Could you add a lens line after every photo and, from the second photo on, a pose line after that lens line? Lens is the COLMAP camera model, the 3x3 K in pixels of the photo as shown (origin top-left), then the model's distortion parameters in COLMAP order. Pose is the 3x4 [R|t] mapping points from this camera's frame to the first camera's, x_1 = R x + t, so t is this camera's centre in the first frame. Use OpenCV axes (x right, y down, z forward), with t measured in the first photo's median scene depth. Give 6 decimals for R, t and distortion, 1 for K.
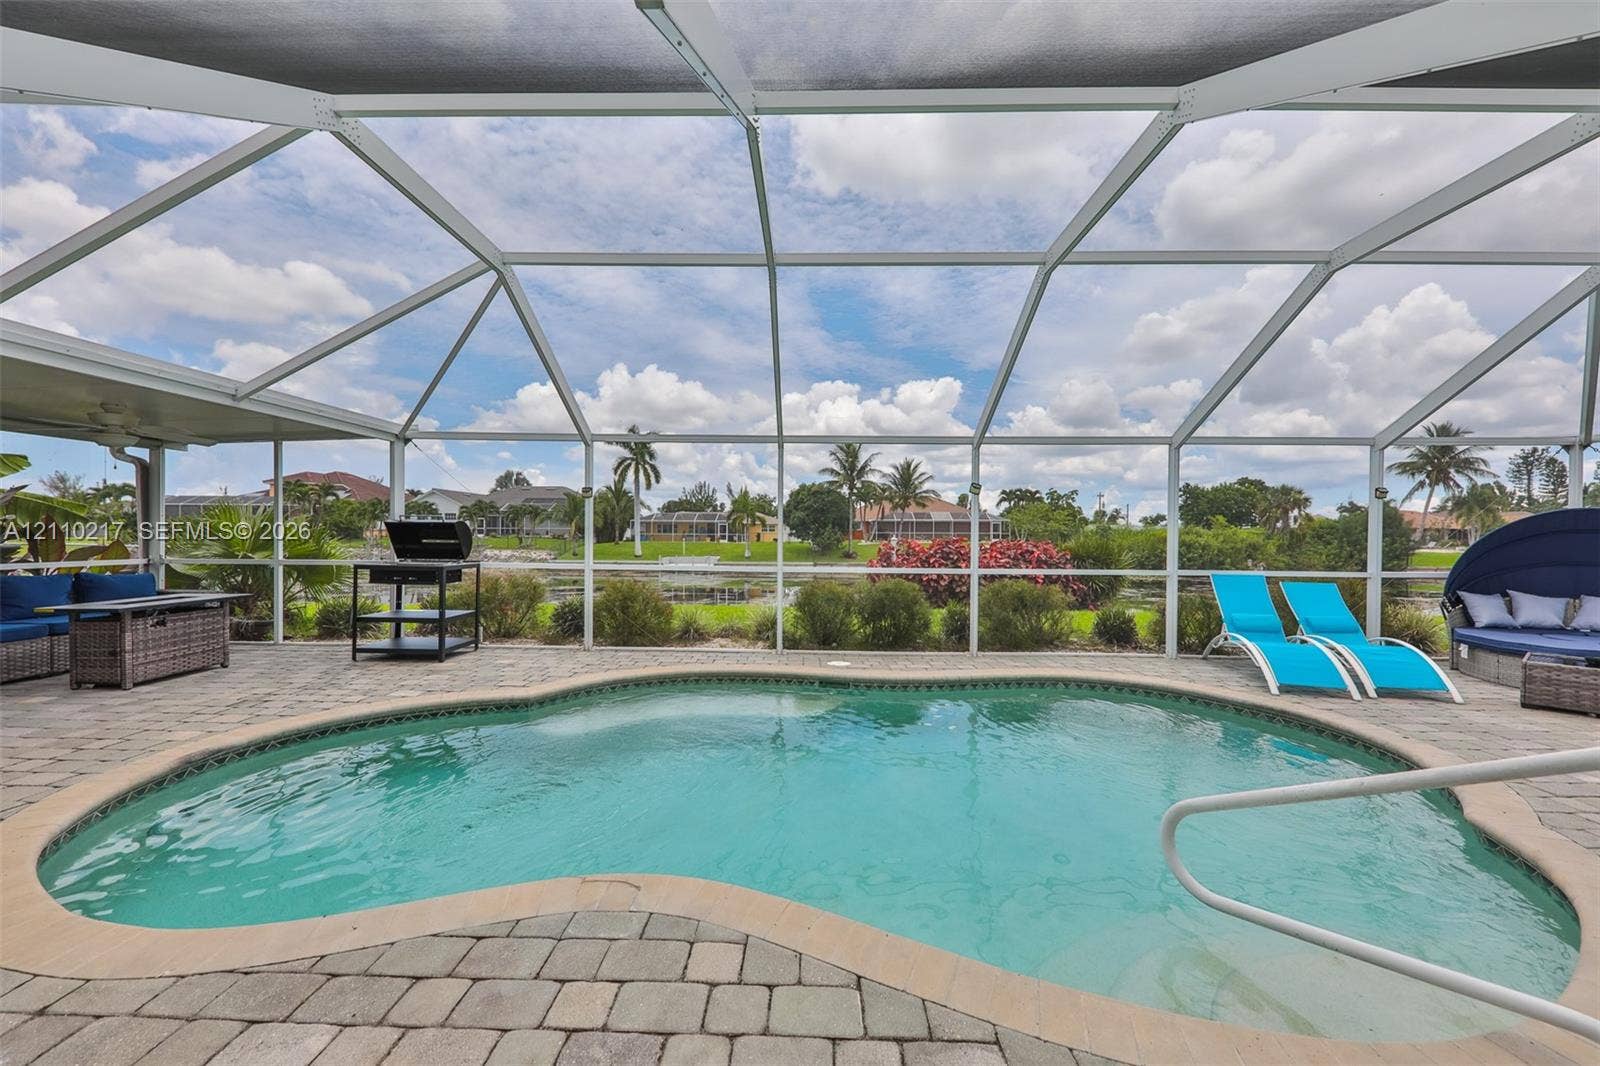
lens RADIAL K [[581.0, 0, 797.5], [0, 581.0, 538.8], [0, 0, 1]] dist [0.014971, -0.008293]
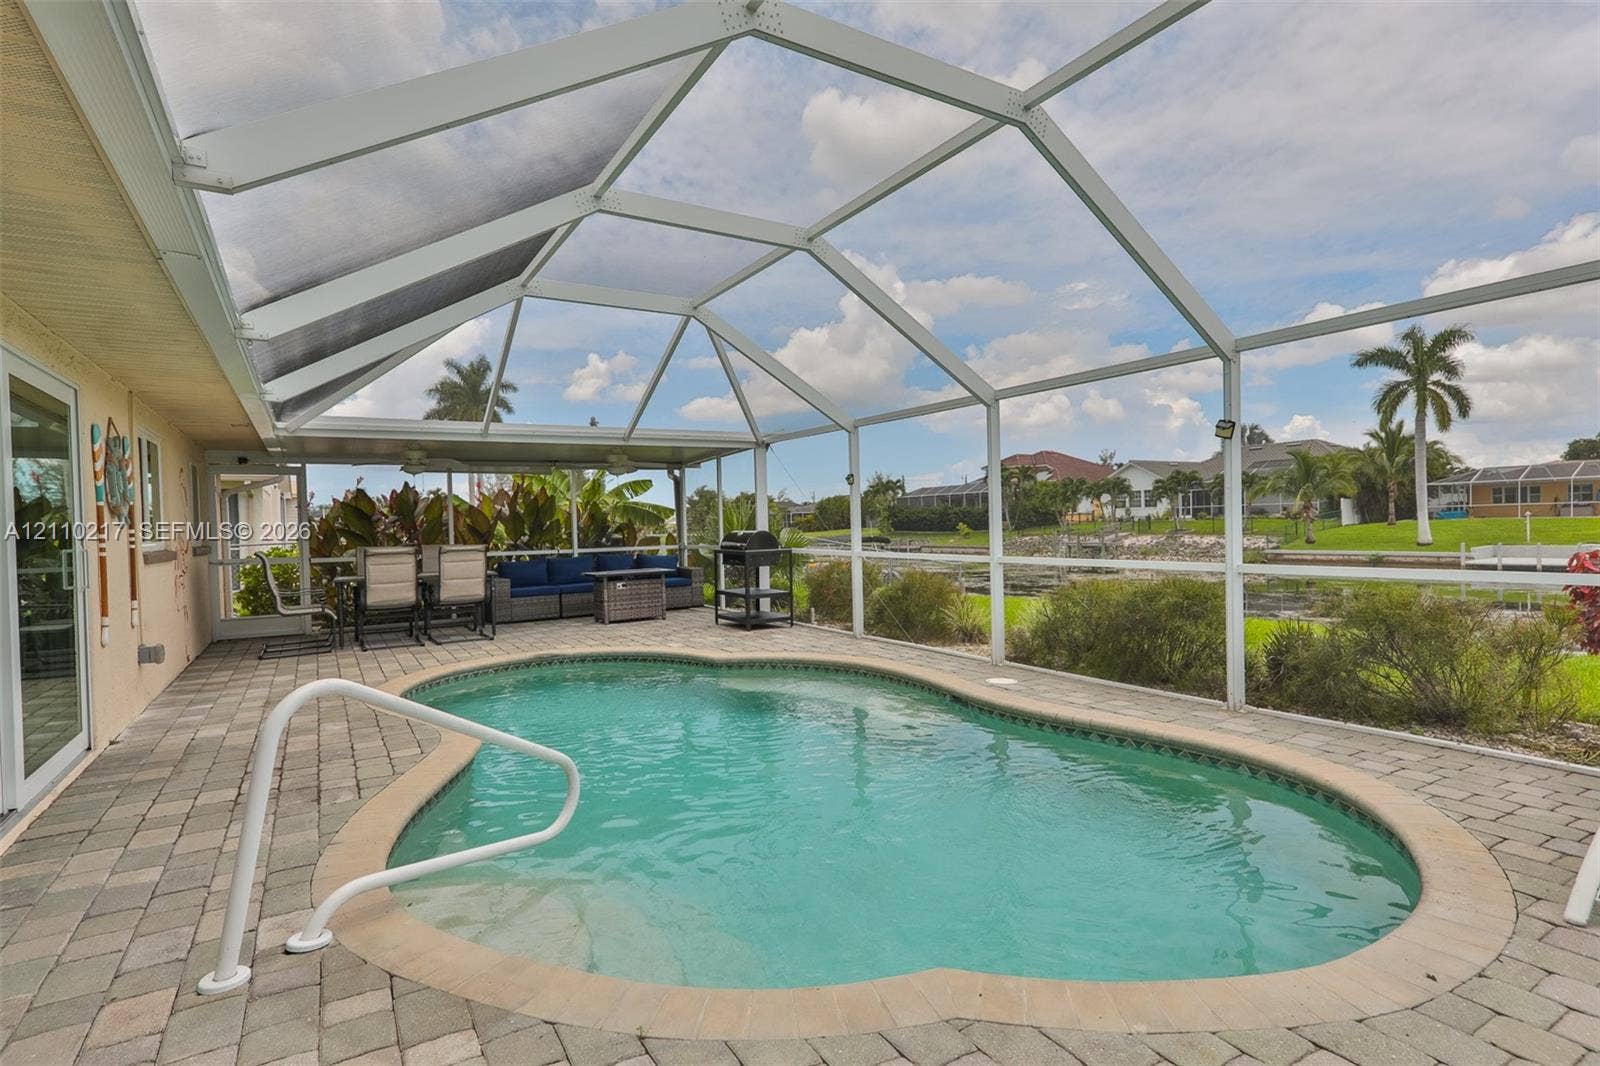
lens RADIAL K [[797.9, 0, 797.0], [0, 797.9, 541.5], [0, 0, 1]] dist [0.009843, 0.000234]
pose [[0.530250, -0.002993, -0.847836, 0.084387], [0.025007, 0.999614, 0.012111, 0.000928], [0.847472, -0.027624, 0.530121, 0.021366]]
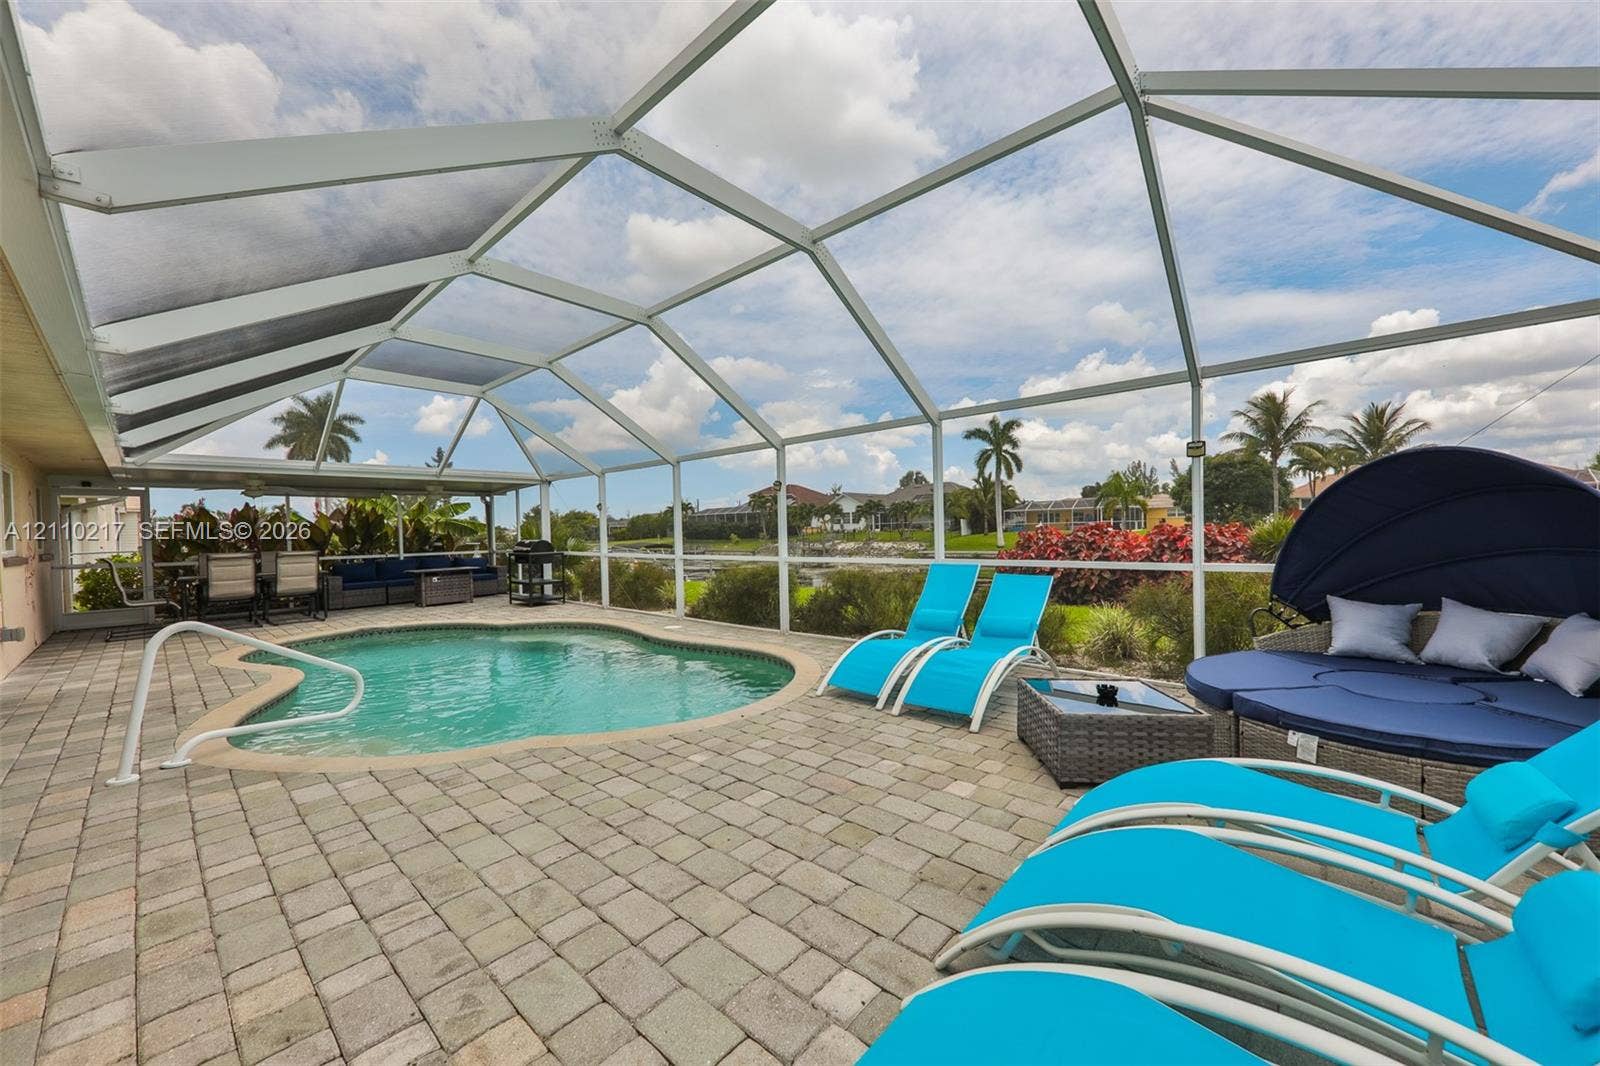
lens RADIAL K [[581.0, 0, 797.5], [0, 581.0, 538.8], [0, 0, 1]] dist [0.014971, -0.008293]
pose [[0.756026, -0.016827, -0.654326, 0.118115], [0.026890, 0.999624, 0.005362, 0.001336], [0.653989, -0.021649, 0.756194, 0.018447]]
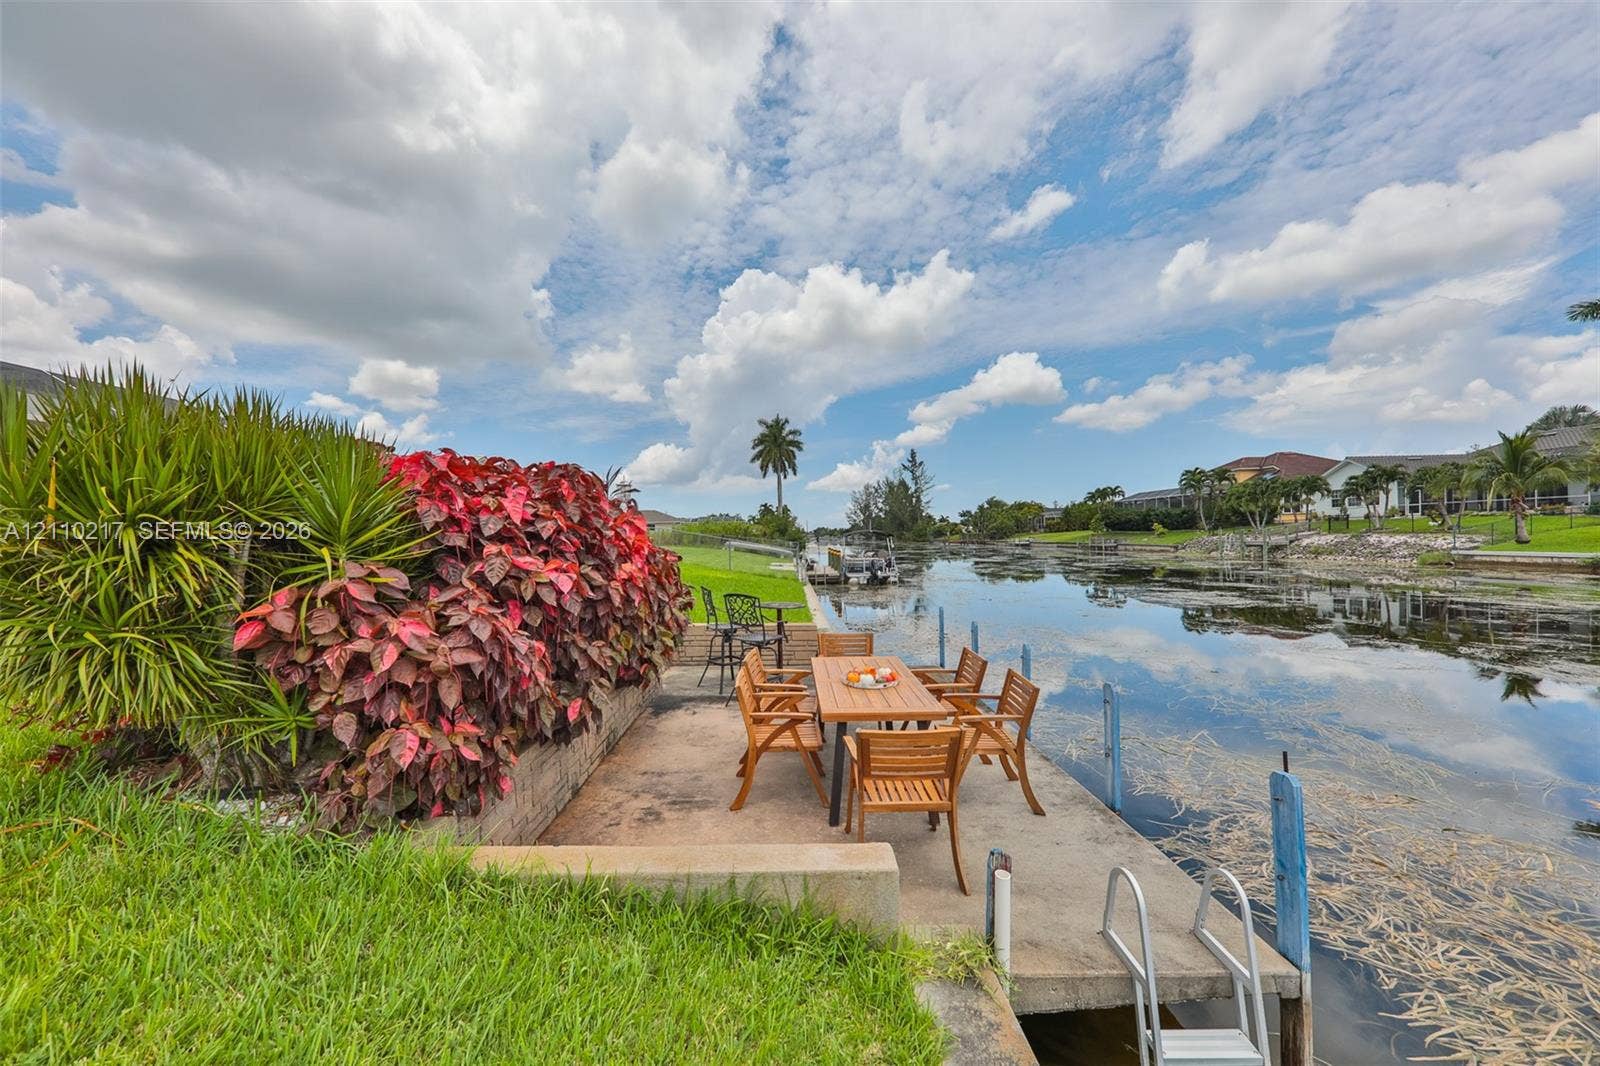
lens RADIAL K [[589.8, 0, 799.6], [0, 589.8, 539.0], [0, 0, 1]] dist [0.001320, -0.003835]
pose [[0.029763, -0.002566, -0.999554, 0.165403], [0.018813, 0.999821, -0.002006, 0.012537], [0.999380, -0.018745, 0.029806, 0.296005]]
